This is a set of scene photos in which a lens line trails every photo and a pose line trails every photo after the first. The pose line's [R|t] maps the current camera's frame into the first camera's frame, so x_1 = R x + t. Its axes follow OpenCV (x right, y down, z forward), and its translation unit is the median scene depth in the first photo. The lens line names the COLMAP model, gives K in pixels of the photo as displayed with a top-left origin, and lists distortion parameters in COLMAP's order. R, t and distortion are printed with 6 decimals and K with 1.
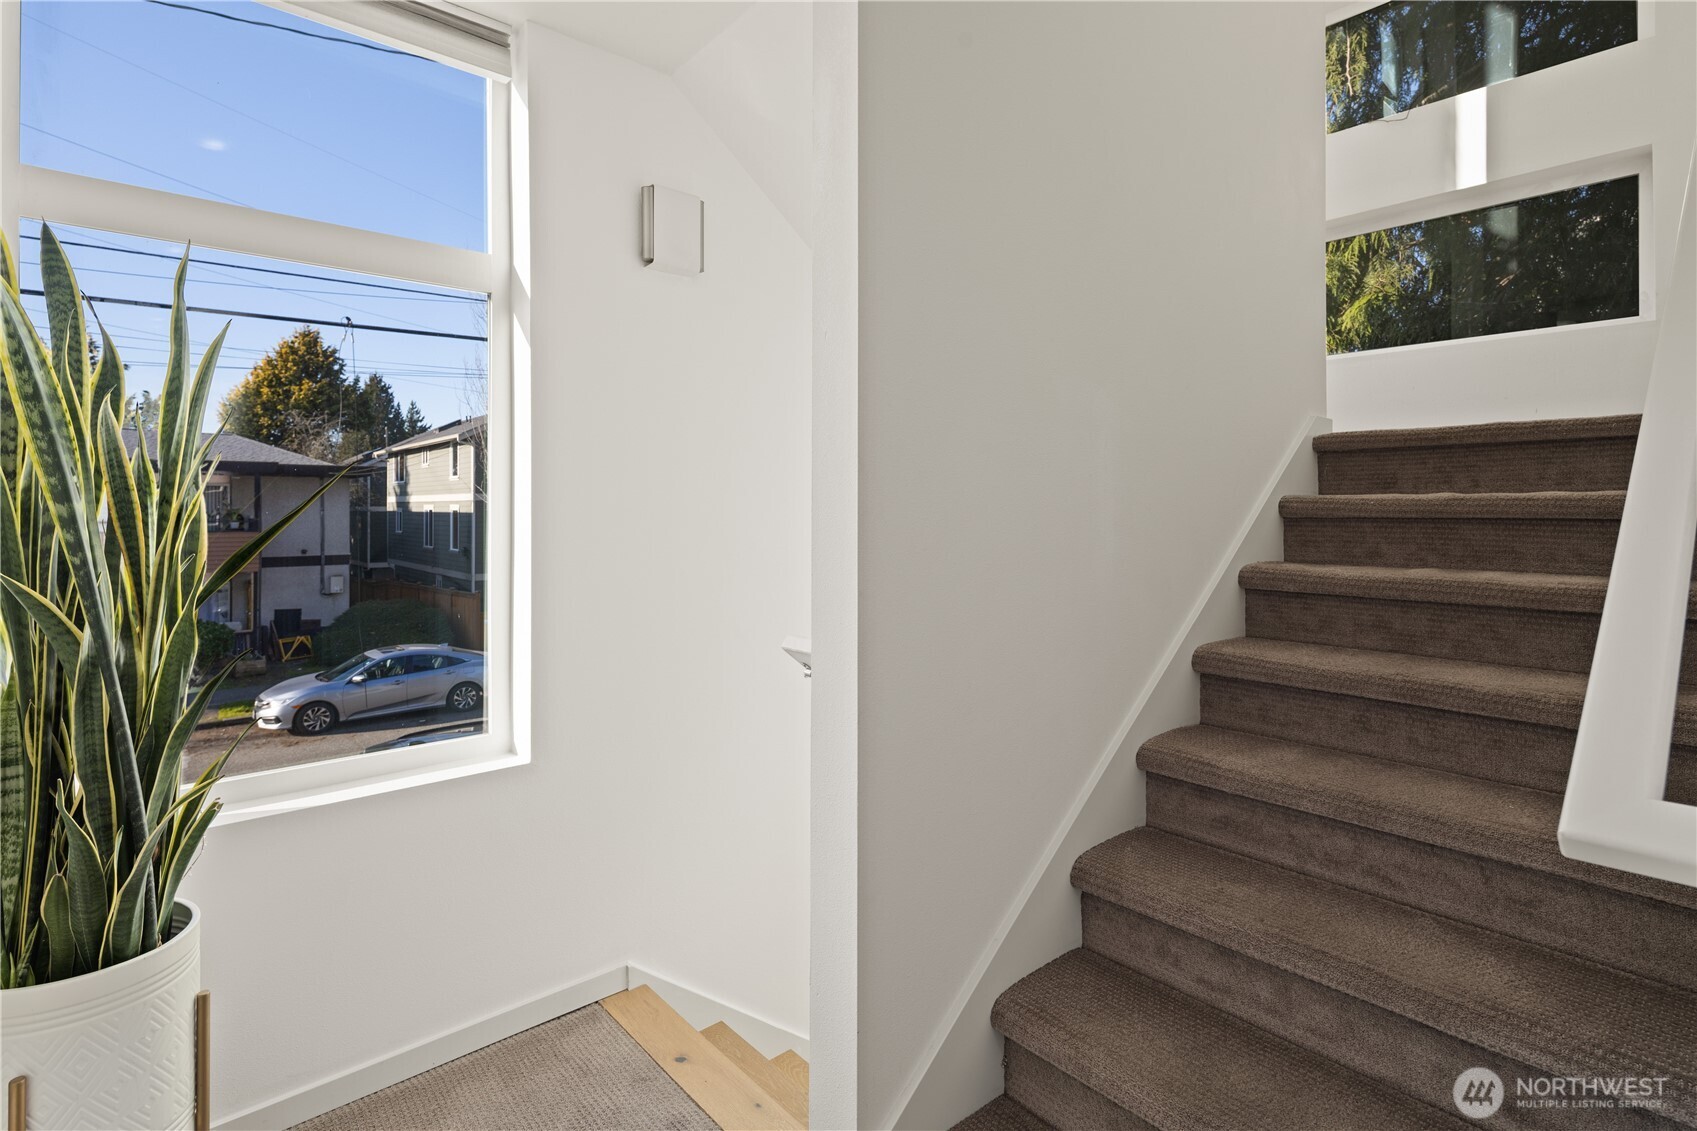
lens RADIAL K [[836.1, 0, 852.5], [0, 836.1, 505.2], [0, 0, 1]] dist [-0.003002, -0.001786]
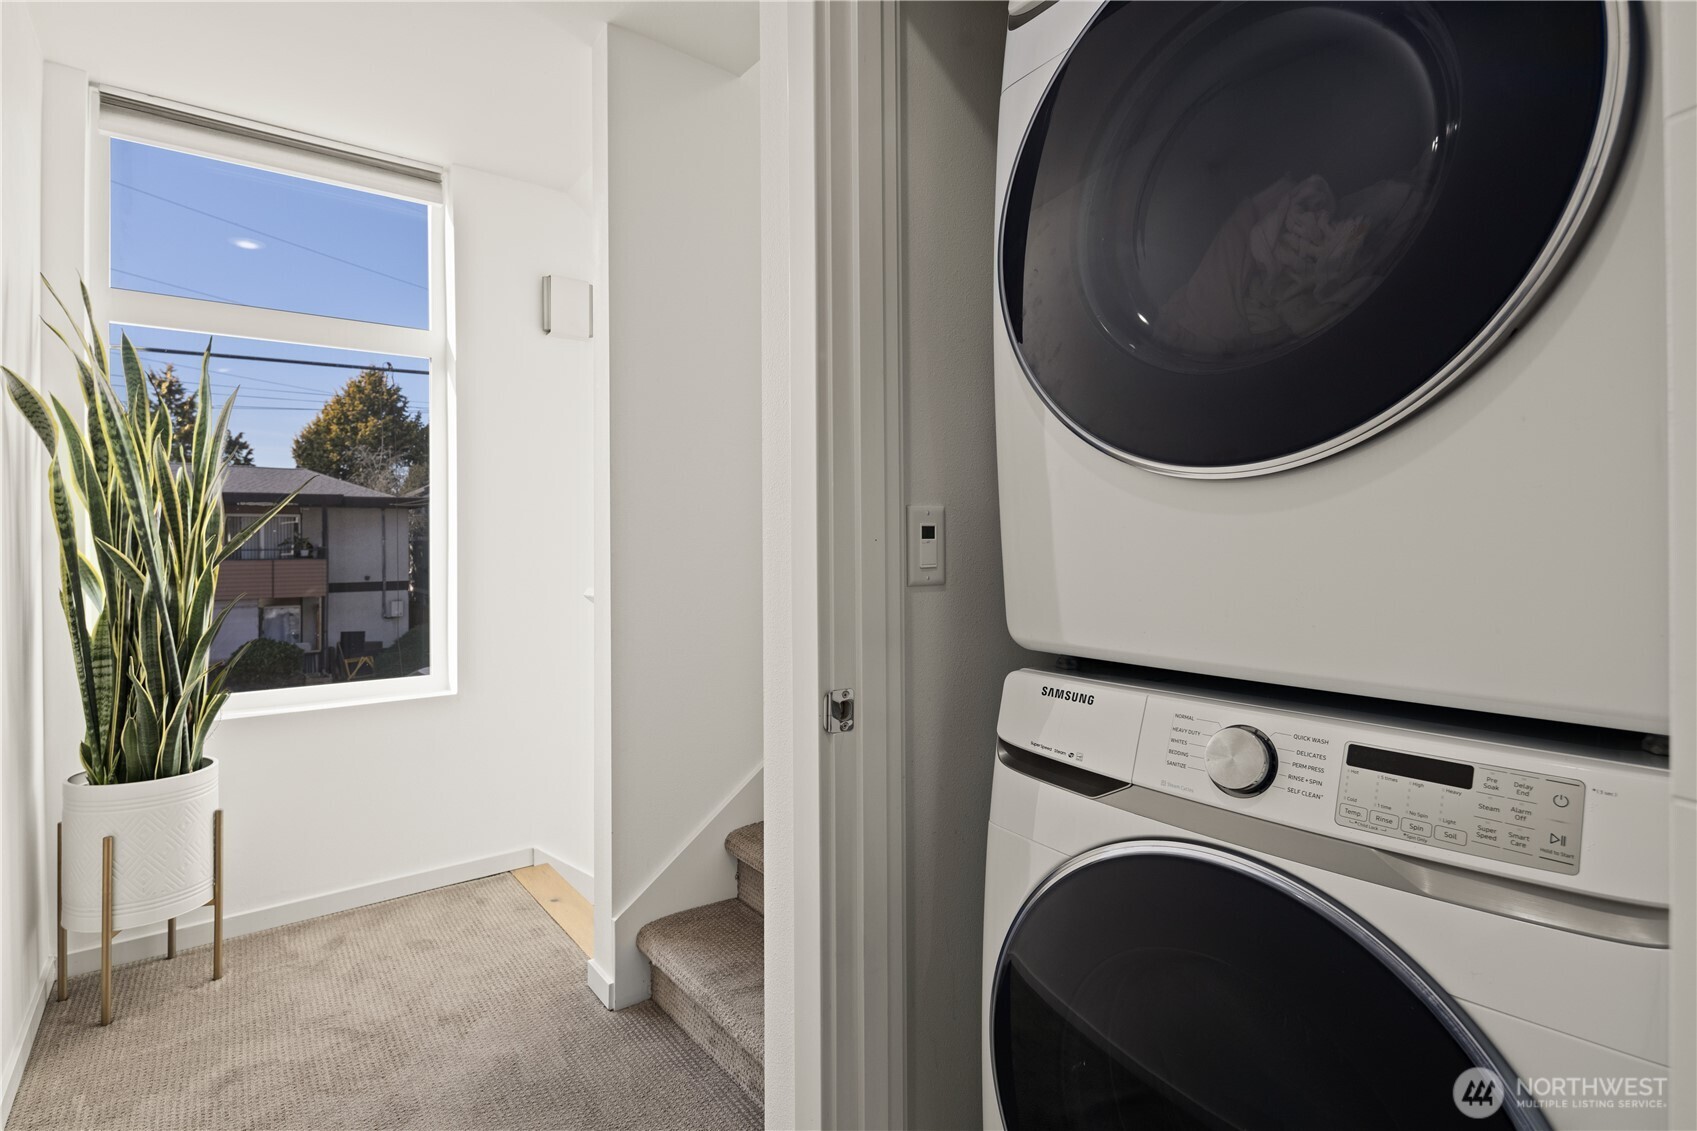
lens RADIAL K [[836.1, 0, 855.7], [0, 836.1, 531.1], [0, 0, 1]] dist [-0.003002, -0.001786]
pose [[0.998210, -0.005964, -0.059503, 0.391096], [0.005727, 0.999975, -0.004148, 0.049223], [0.059527, 0.003799, 0.998219, -0.382320]]
